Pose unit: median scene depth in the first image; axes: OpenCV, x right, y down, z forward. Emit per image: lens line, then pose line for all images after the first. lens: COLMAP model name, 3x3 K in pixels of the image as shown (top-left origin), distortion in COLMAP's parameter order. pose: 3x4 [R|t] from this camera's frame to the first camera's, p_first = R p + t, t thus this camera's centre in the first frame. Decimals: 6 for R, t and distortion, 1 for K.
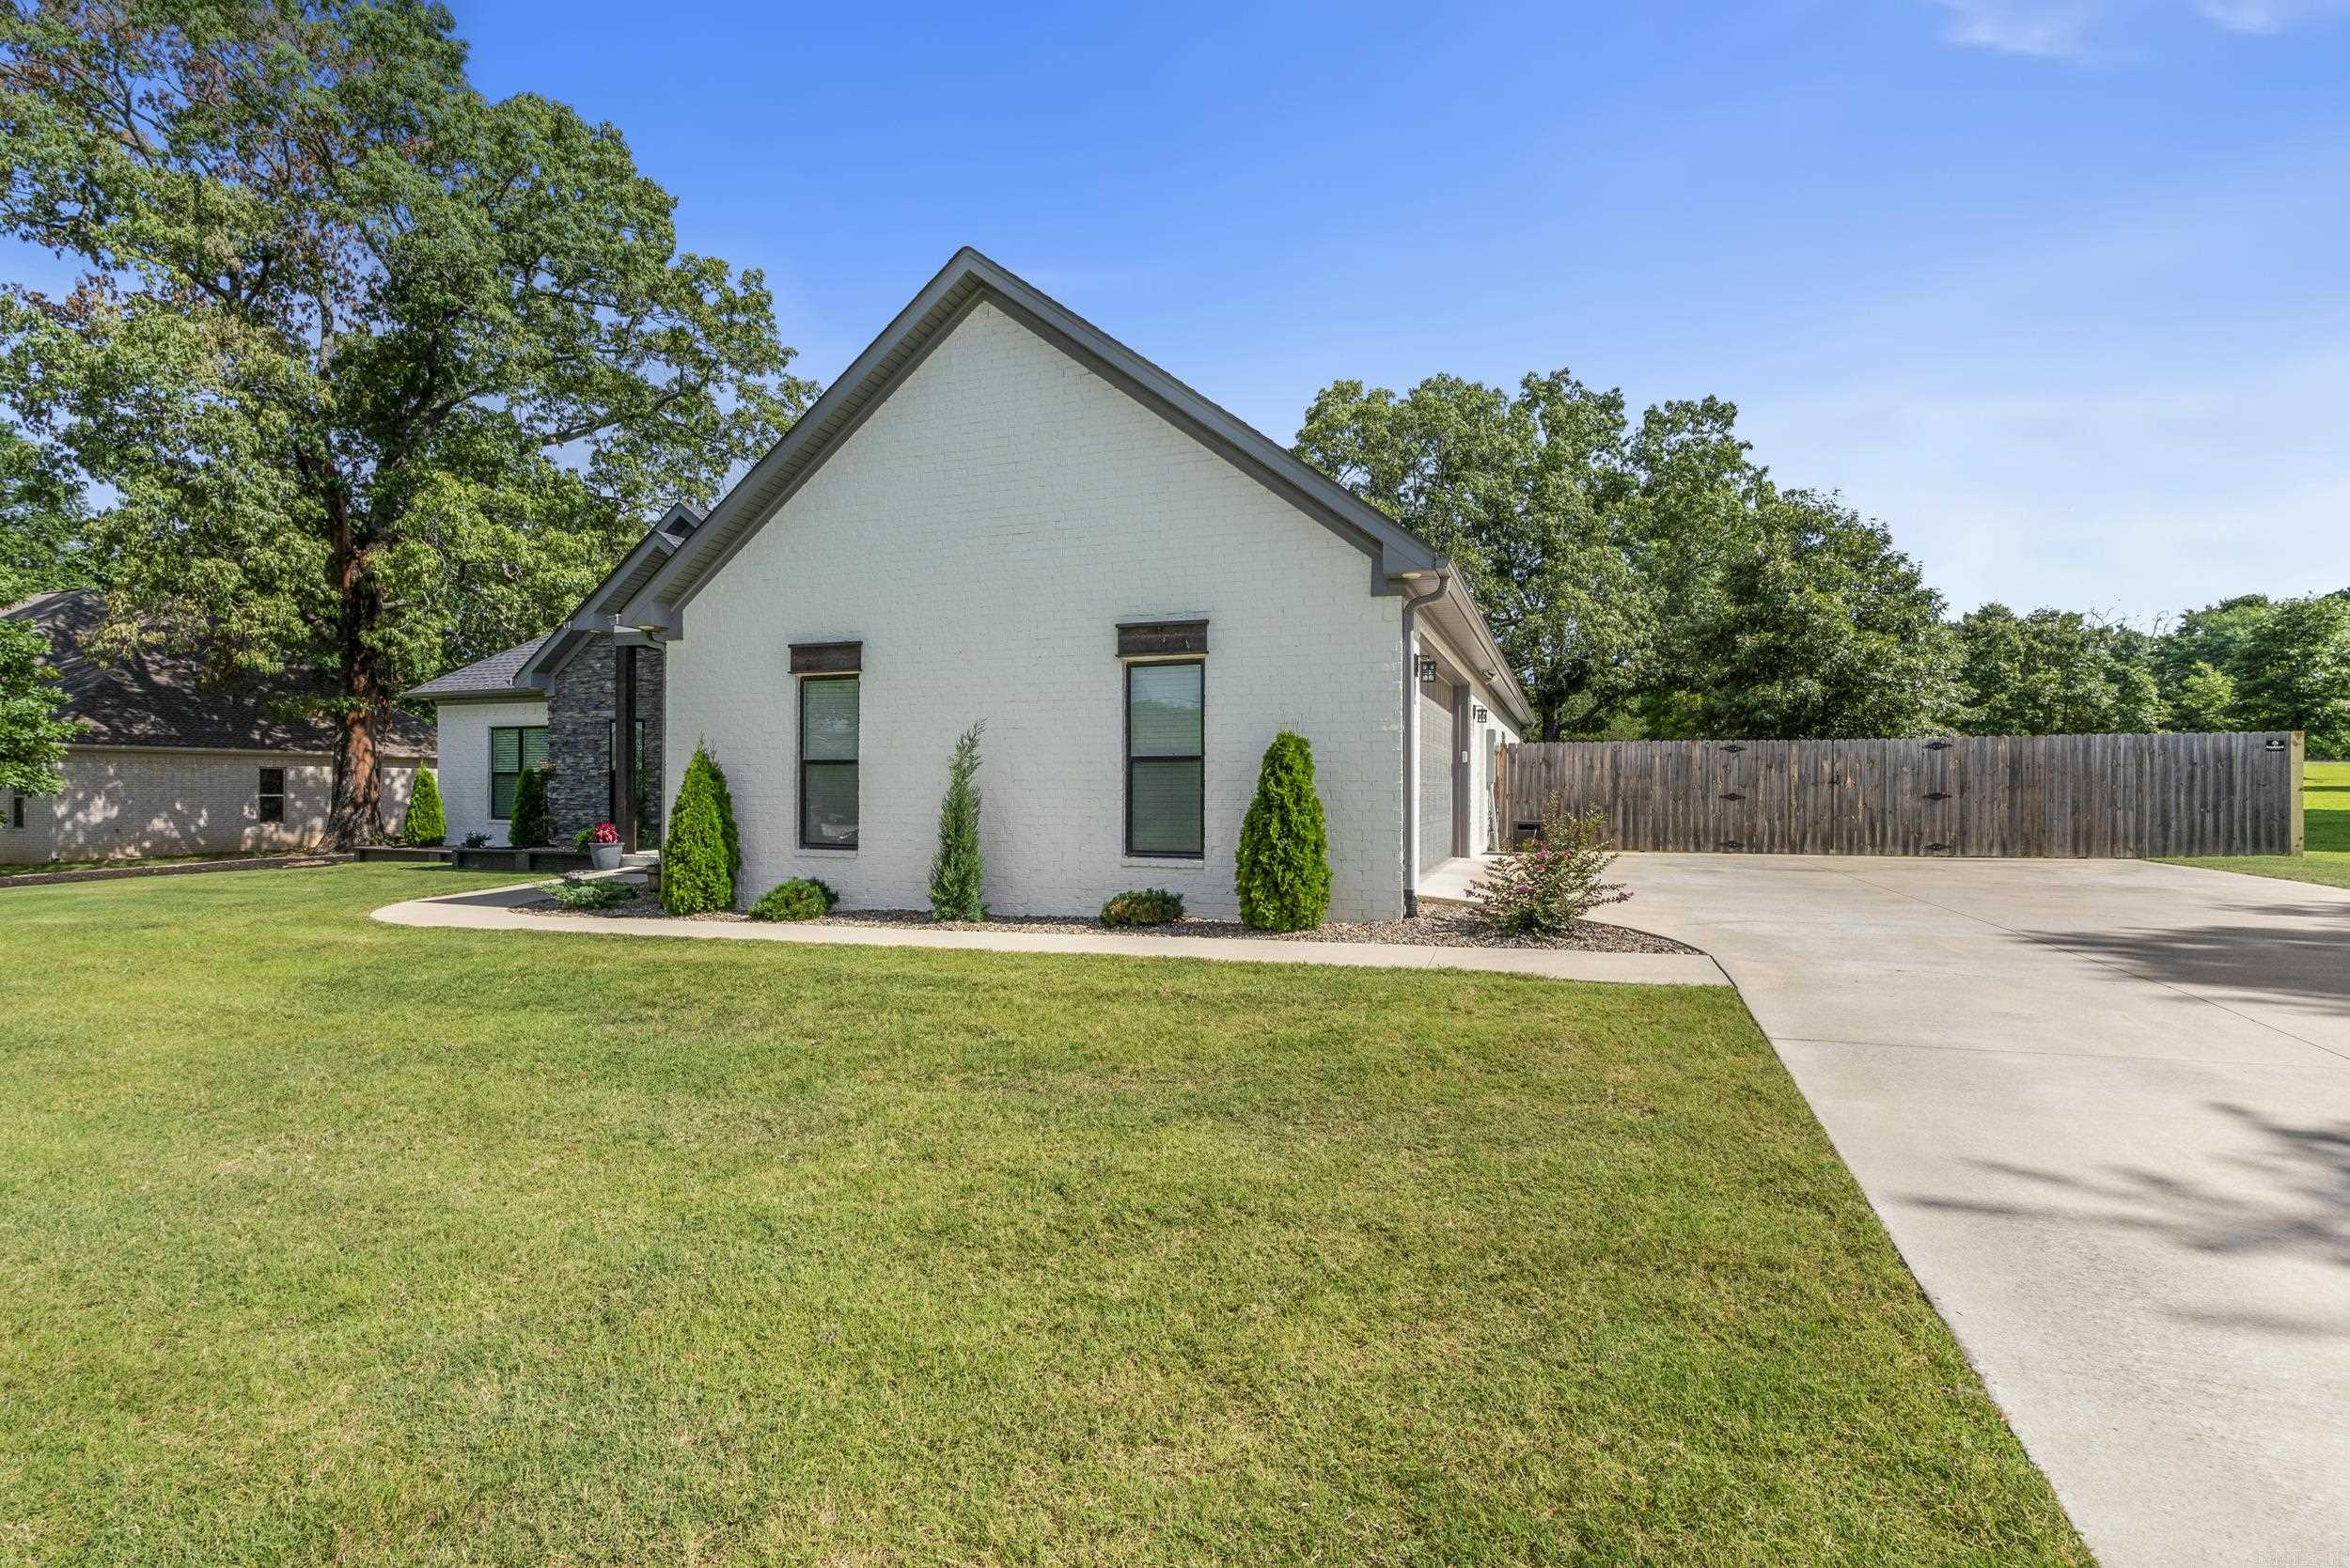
lens RADIAL K [[1092.6, 0, 1136.9], [0, 1092.6, 782.3], [0, 0, 1]] dist [-0.005833, -0.000526]
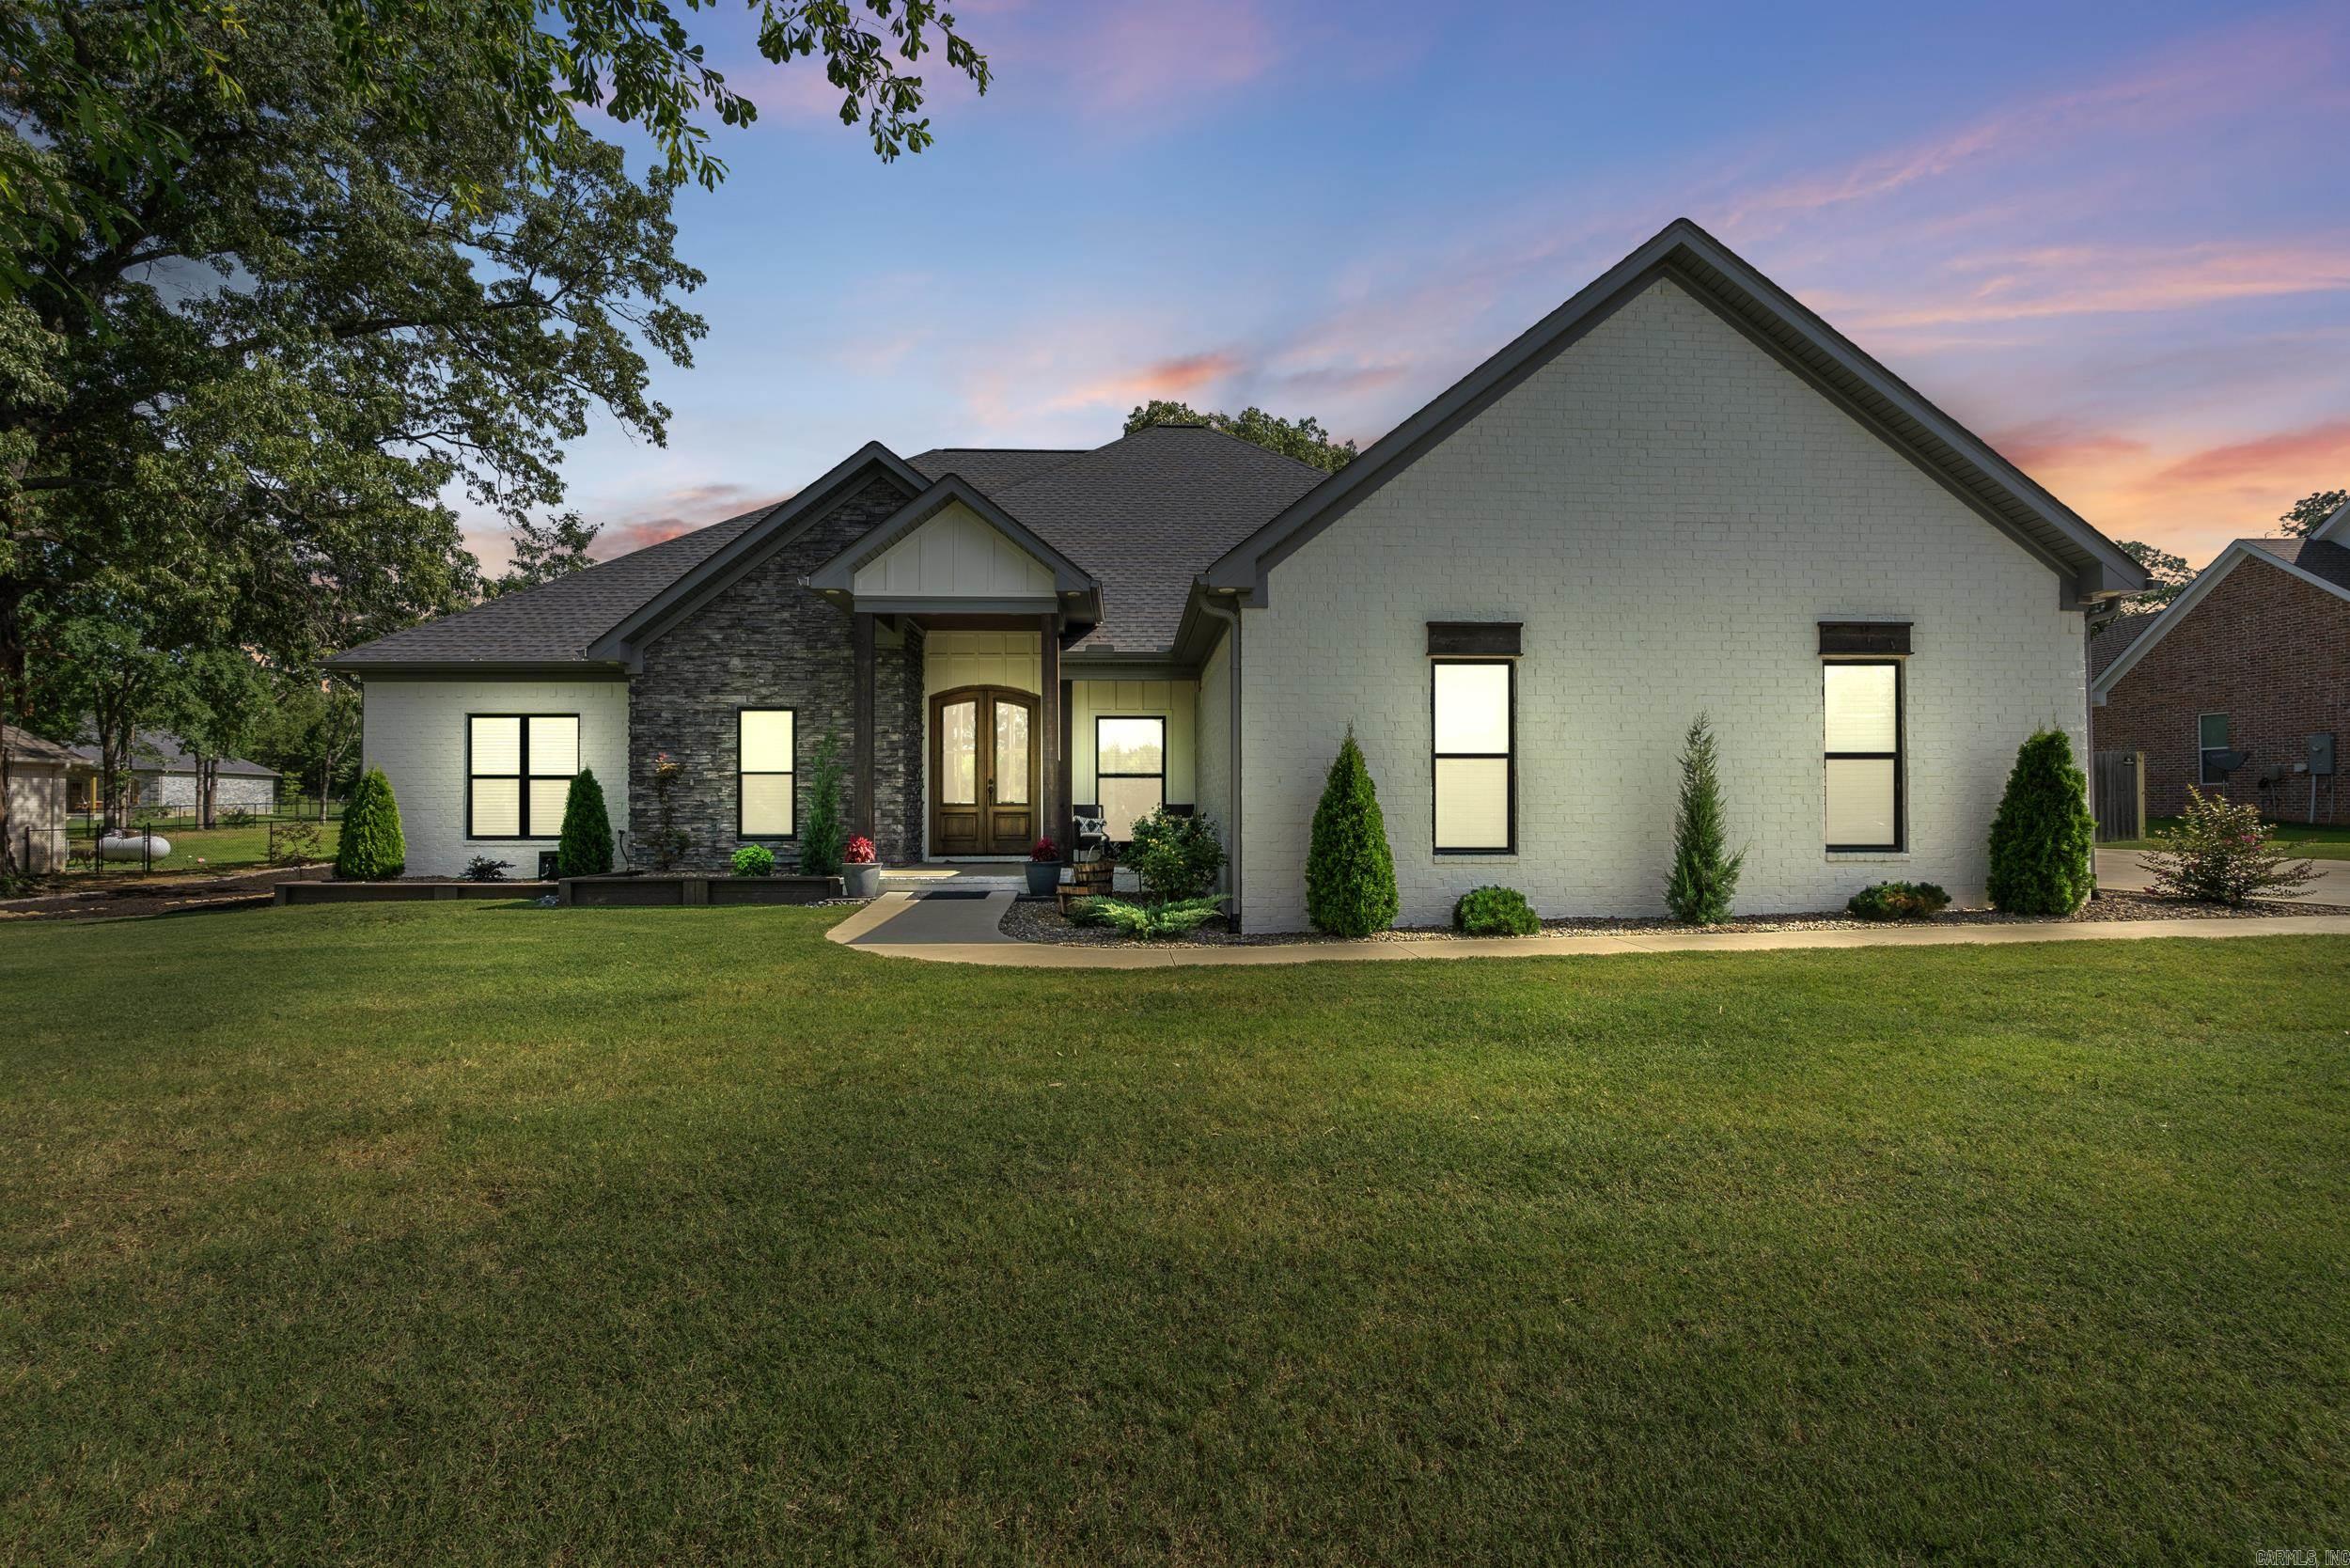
lens RADIAL K [[1092.6, 0, 1171.3], [0, 1092.6, 782.3], [0, 0, 1]] dist [-0.005833, -0.000526]
pose [[0.919272, 0.003316, 0.393609, -0.532759], [0.002850, 0.999882, -0.015080, 0.009549], [-0.393613, 0.014984, 0.919154, 0.172017]]
